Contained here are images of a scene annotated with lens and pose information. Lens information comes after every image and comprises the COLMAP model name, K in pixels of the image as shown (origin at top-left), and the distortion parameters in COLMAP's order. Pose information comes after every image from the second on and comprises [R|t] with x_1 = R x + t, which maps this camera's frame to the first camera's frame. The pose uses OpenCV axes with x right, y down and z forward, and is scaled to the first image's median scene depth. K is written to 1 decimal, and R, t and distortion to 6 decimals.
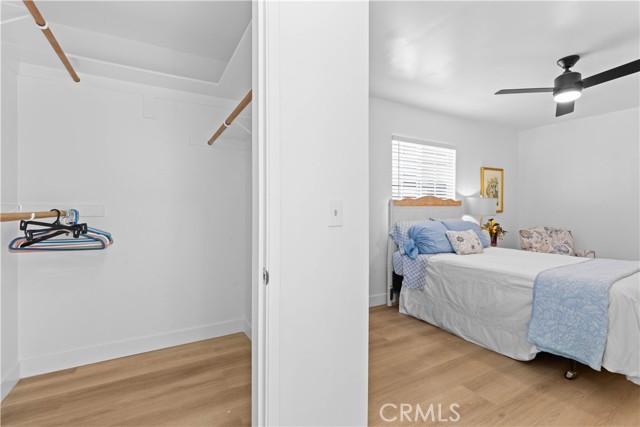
lens RADIAL K [[290.0, 0, 330.8], [0, 290.0, 208.6], [0, 0, 1]] dist [0.001801, -0.000289]
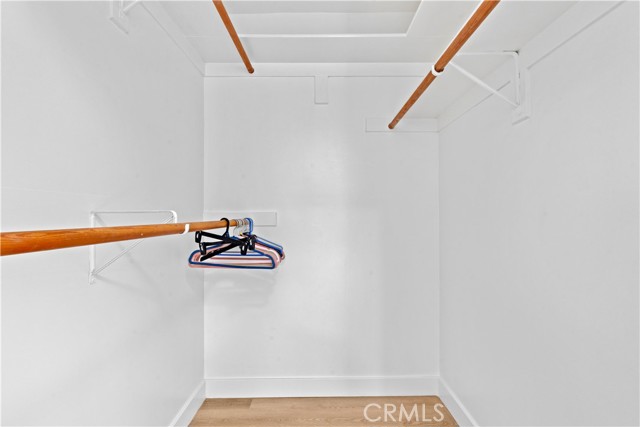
lens RADIAL K [[290.0, 0, 320.5], [0, 290.0, 213.6], [0, 0, 1]] dist [0.001801, -0.000289]
pose [[0.851813, -0.006989, -0.523800, -0.256989], [0.003527, 0.999965, -0.007607, -0.002957], [0.523835, 0.004633, 0.851807, 0.389829]]
